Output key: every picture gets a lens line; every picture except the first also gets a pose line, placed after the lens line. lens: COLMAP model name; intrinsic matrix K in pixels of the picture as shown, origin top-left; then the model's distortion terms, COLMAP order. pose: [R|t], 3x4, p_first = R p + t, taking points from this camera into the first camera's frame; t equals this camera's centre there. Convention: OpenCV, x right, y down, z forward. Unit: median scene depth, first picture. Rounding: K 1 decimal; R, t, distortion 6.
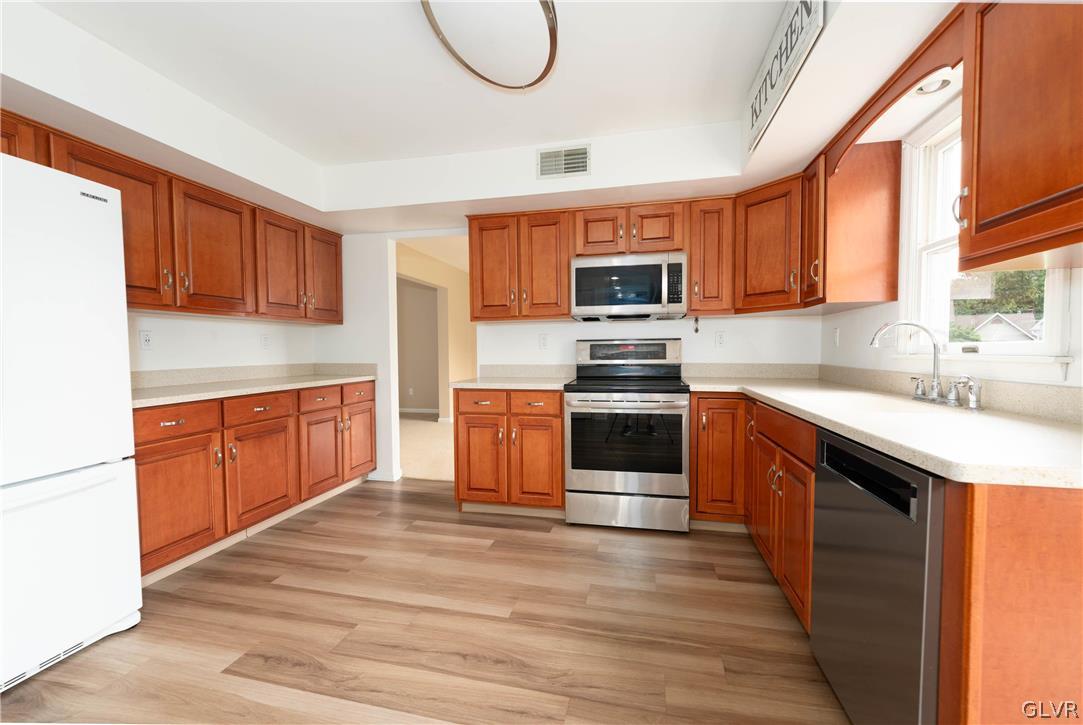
lens RADIAL K [[442.5, 0, 538.2], [0, 442.5, 366.4], [0, 0, 1]] dist [0.000667, -0.000008]
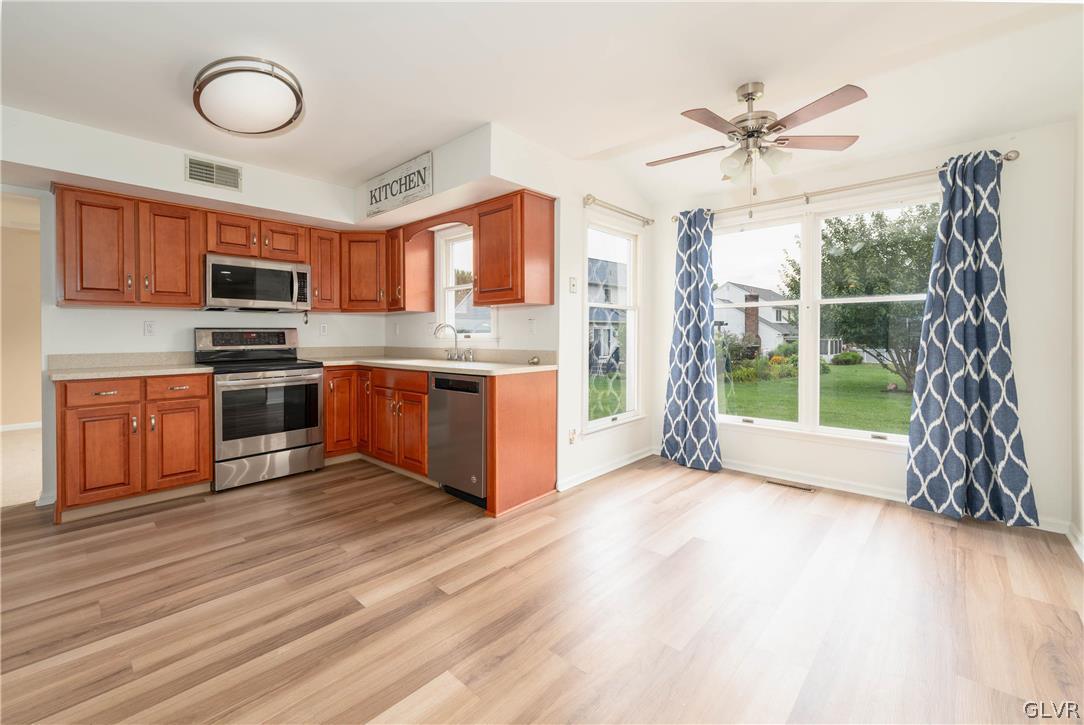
lens RADIAL K [[443.0, 0, 541.8], [0, 443.0, 339.1], [0, 0, 1]] dist [0.000667, -0.000008]
pose [[0.483955, -0.002582, 0.875089, -0.511062], [0.034529, 0.999273, -0.016147, 0.015241], [-0.874412, 0.038030, 0.483692, -0.271913]]
